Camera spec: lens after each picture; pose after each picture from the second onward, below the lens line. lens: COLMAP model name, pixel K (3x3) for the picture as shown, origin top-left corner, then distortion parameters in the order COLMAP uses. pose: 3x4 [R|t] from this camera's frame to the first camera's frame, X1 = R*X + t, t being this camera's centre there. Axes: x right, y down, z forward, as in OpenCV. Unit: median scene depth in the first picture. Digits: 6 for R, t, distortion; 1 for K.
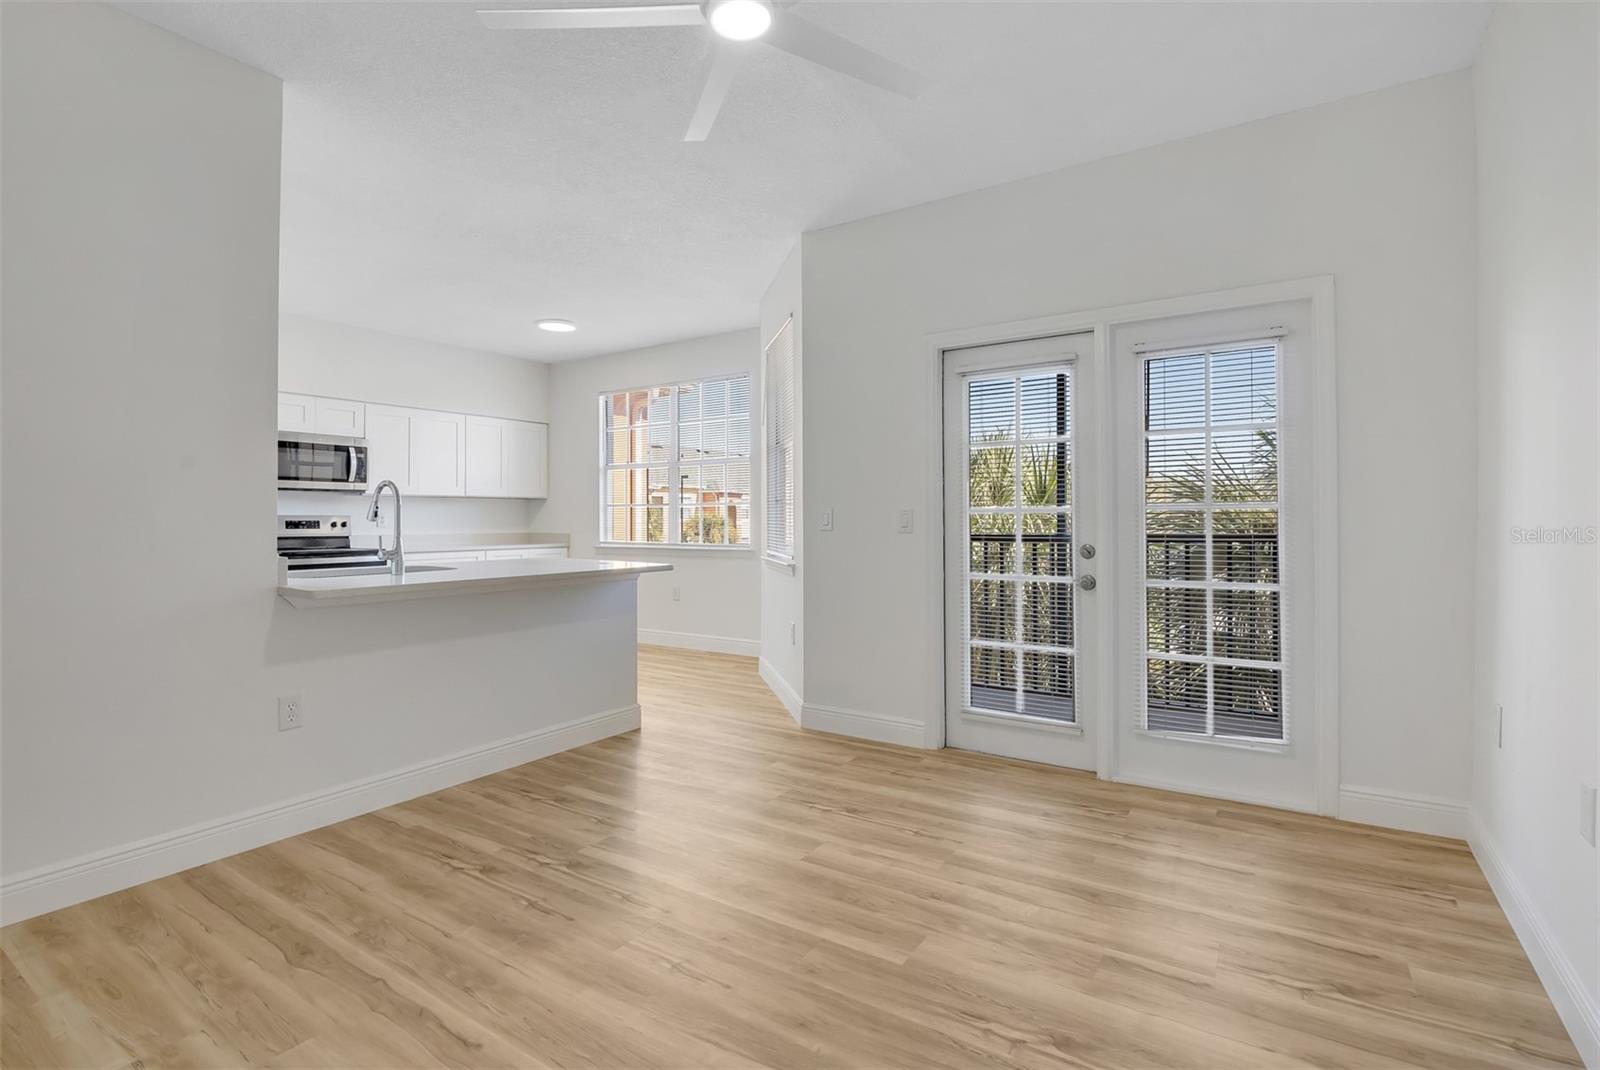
lens RADIAL K [[749.5, 0, 795.7], [0, 749.5, 520.9], [0, 0, 1]] dist [-0.018011, 0.000467]
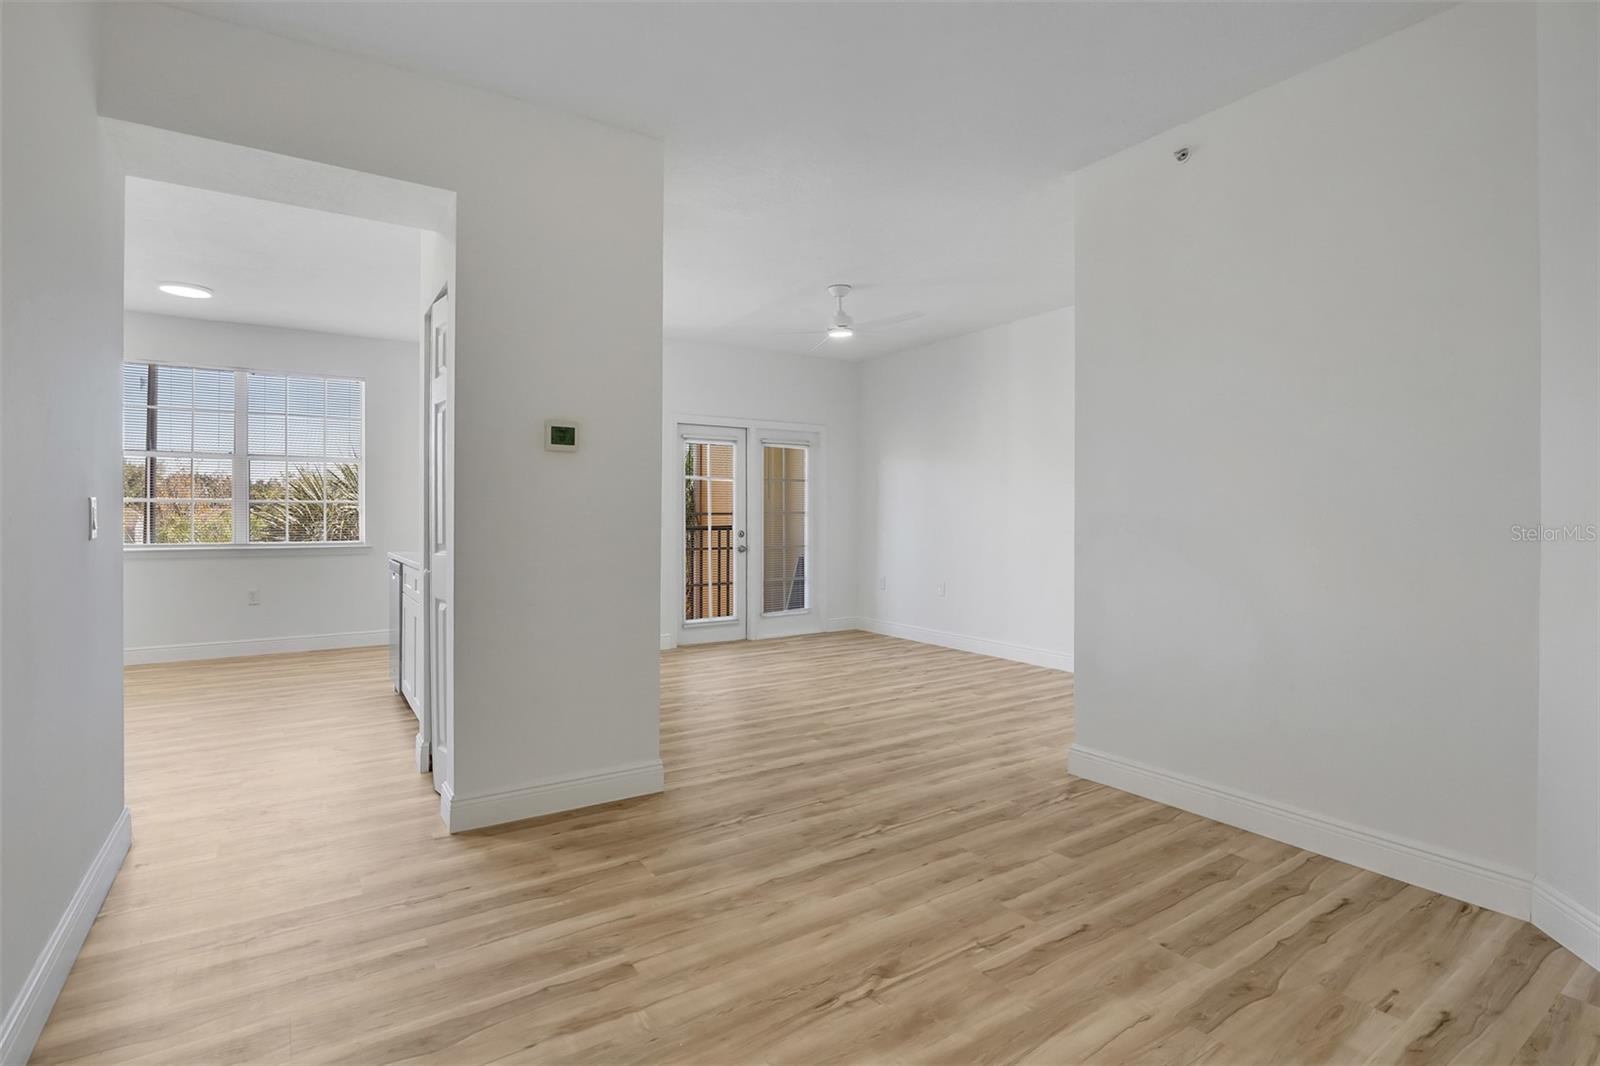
lens RADIAL K [[749.5, 0, 795.7], [0, 749.5, 518.9], [0, 0, 1]] dist [-0.018011, 0.000467]
pose [[0.396798, 0.002499, 0.917902, -1.682662], [0.000366, 0.999996, -0.002881, 0.005752], [-0.917906, 0.001479, 0.396796, 0.040181]]
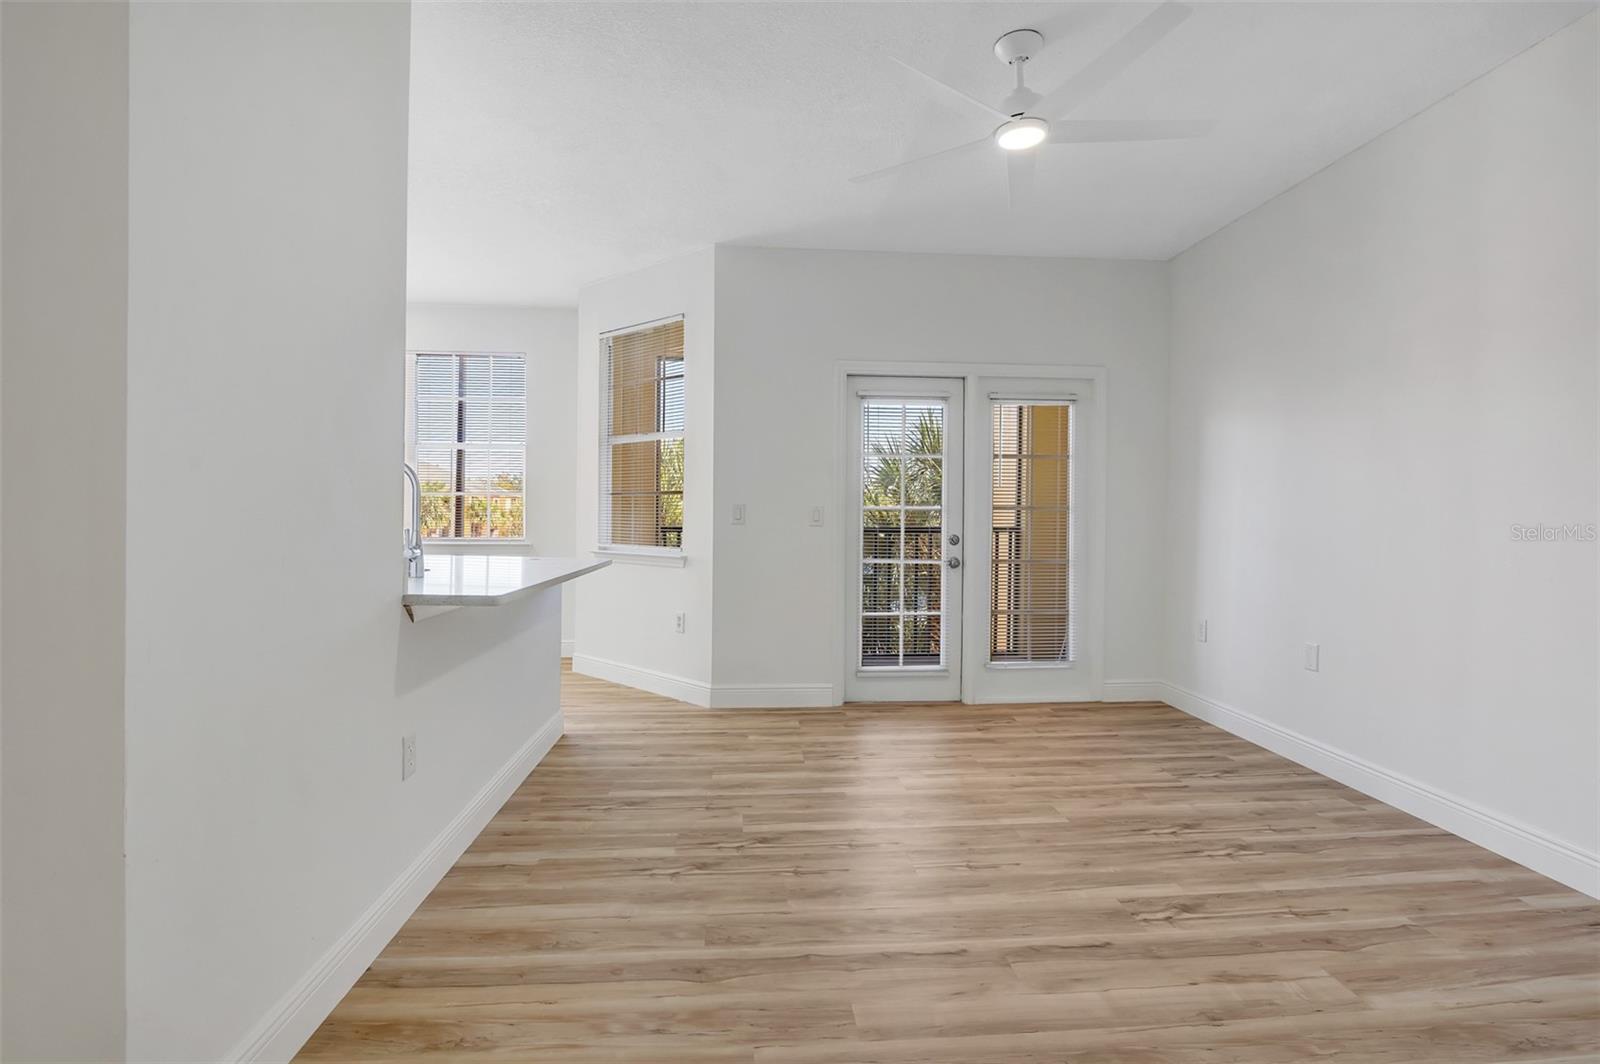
lens RADIAL K [[749.5, 0, 795.7], [0, 749.5, 517.9], [0, 0, 1]] dist [-0.018011, 0.000467]
pose [[0.785496, 0.008650, 0.618806, -0.782736], [-0.011231, 0.999937, 0.000279, 0.004434], [-0.618765, -0.007169, 0.785544, 0.124662]]
